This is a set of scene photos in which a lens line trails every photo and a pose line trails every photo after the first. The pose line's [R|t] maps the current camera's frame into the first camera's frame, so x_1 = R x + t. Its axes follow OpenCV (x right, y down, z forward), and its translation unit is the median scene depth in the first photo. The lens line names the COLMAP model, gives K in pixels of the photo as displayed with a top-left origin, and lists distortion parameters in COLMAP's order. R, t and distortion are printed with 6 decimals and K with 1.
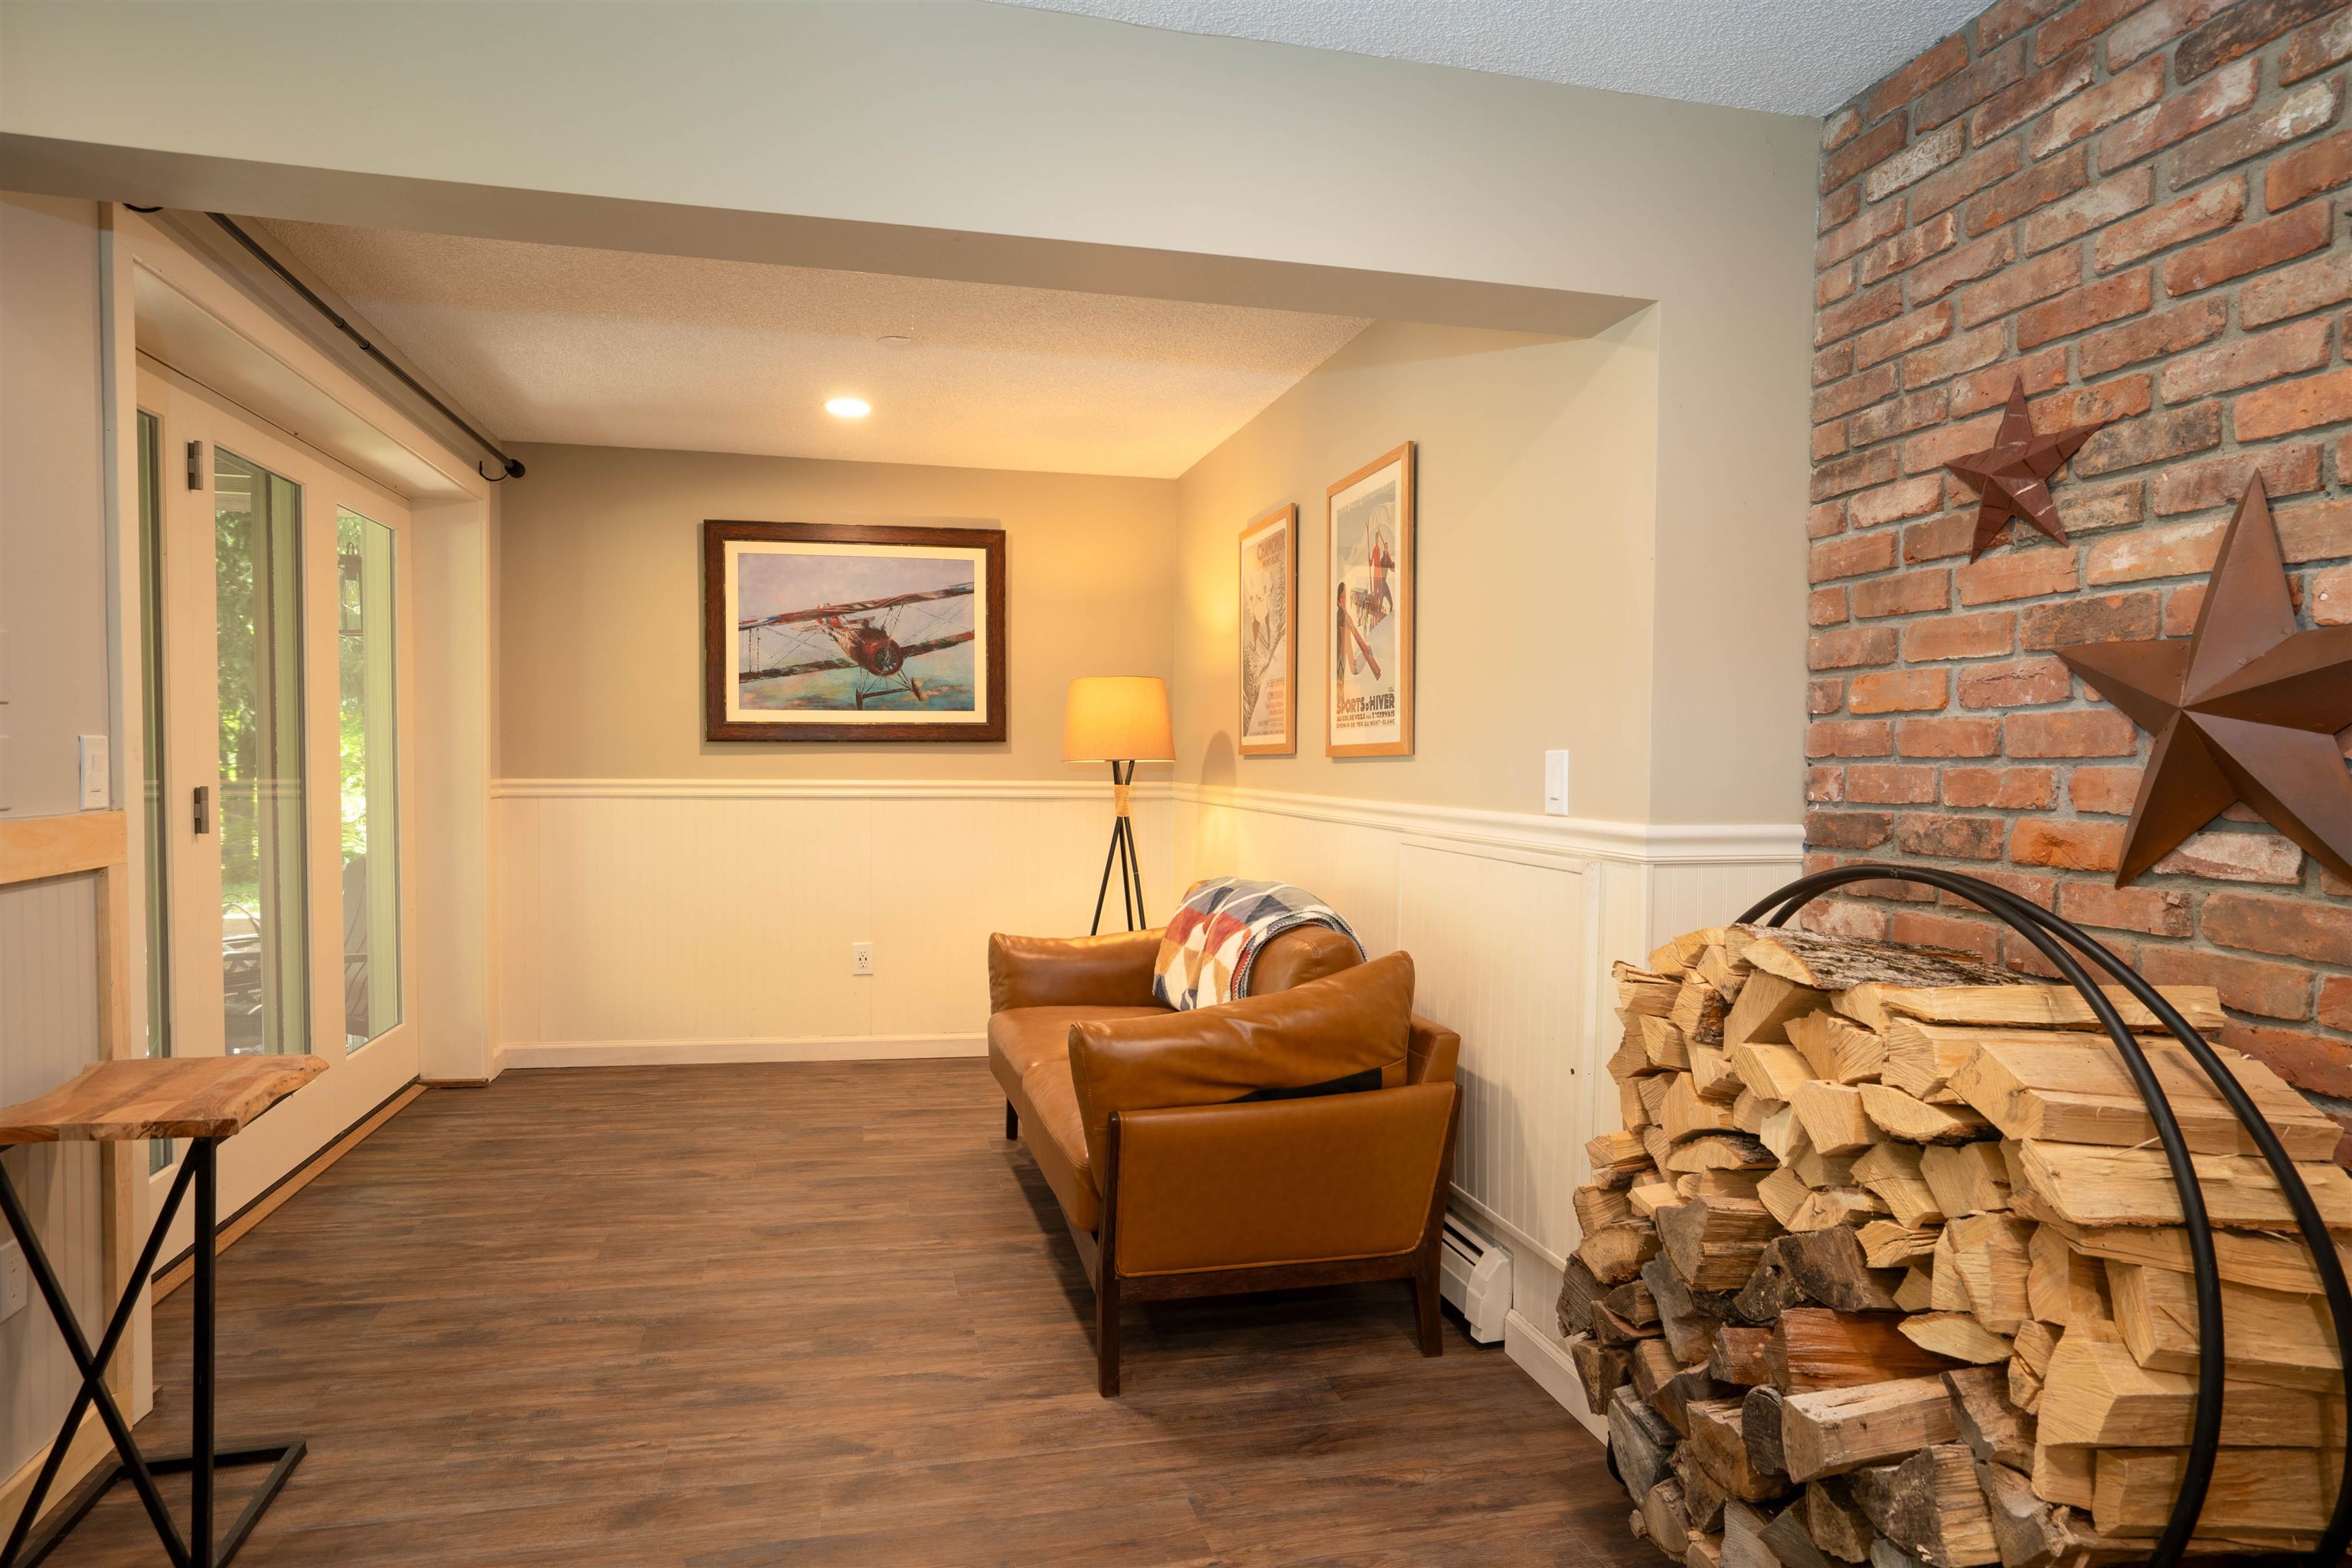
lens RADIAL K [[1343.8, 0, 1152.5], [0, 1343.8, 801.3], [0, 0, 1]] dist [-0.043076, 0.028006]
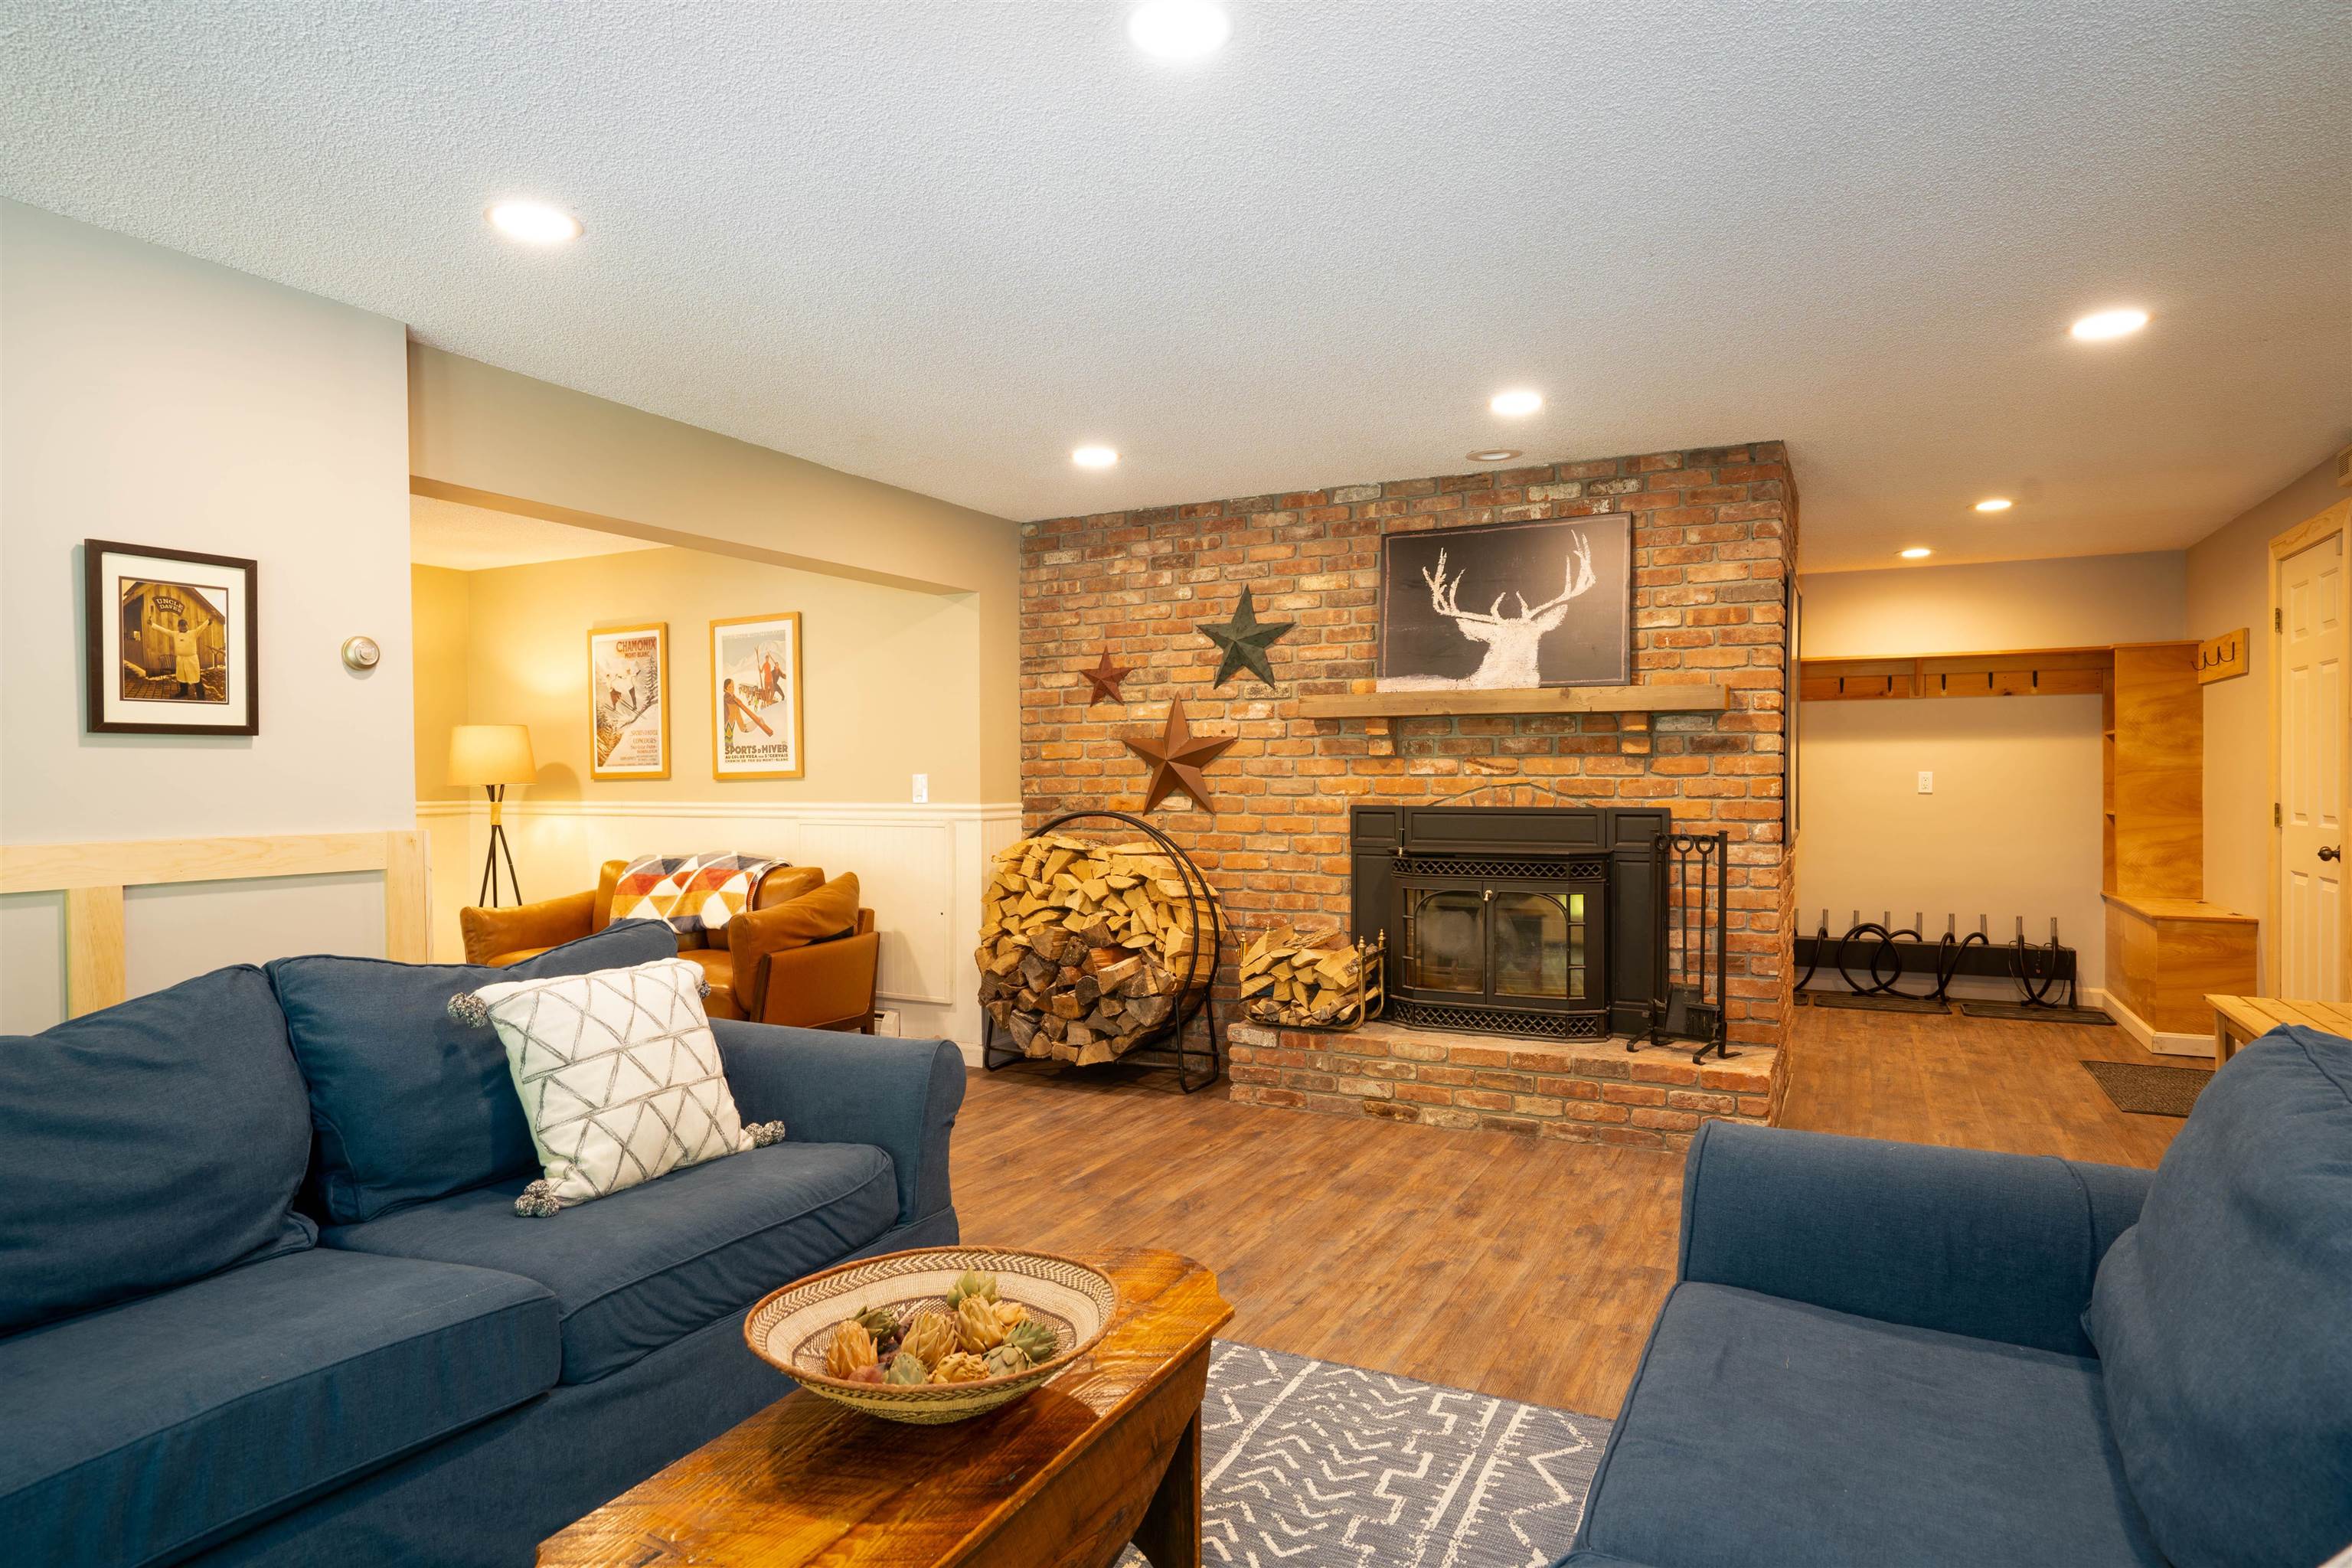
lens RADIAL K [[1343.8, 0, 1132.4], [0, 1343.8, 785.2], [0, 0, 1]] dist [-0.043076, 0.028006]
pose [[0.671287, -0.018860, 0.740957, -1.478366], [0.037709, 0.999251, -0.008729, 0.016906], [-0.740237, 0.033800, 0.671495, -1.008396]]
